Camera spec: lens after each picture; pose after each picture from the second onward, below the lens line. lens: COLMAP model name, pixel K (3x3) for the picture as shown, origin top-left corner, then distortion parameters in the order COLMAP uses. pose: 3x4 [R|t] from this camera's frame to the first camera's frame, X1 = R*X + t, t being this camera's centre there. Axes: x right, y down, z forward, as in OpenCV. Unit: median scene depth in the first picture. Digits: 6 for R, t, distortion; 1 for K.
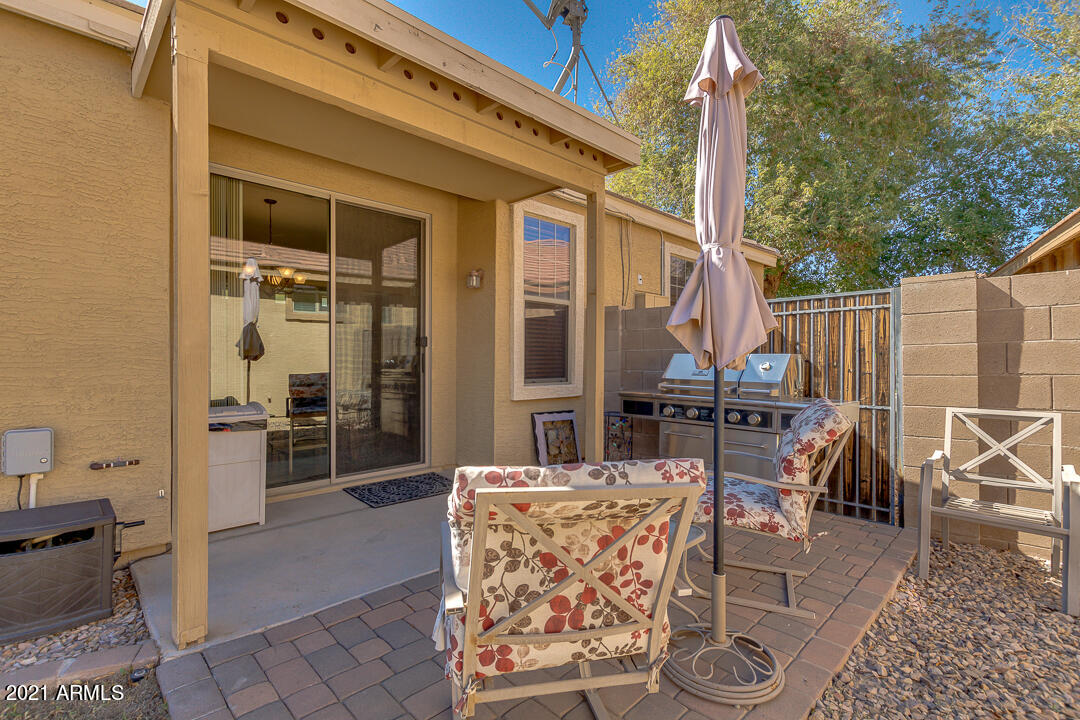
lens RADIAL K [[496.6, 0, 543.0], [0, 496.6, 359.2], [0, 0, 1]] dist [0.008585, -0.003276]
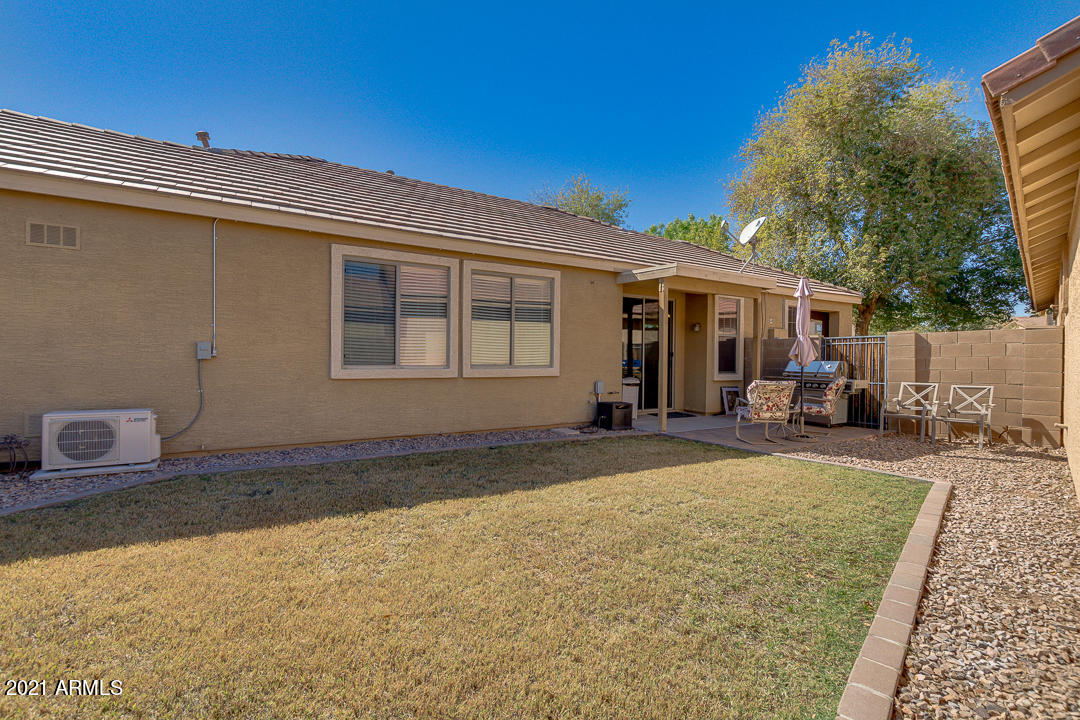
lens RADIAL K [[496.6, 0, 538.2], [0, 496.6, 362.8], [0, 0, 1]] dist [0.008585, -0.003276]
pose [[0.978191, 0.005944, -0.207622, -0.513809], [-0.004465, 0.999961, 0.007588, -0.017115], [0.207659, -0.006495, 0.978180, -1.929907]]
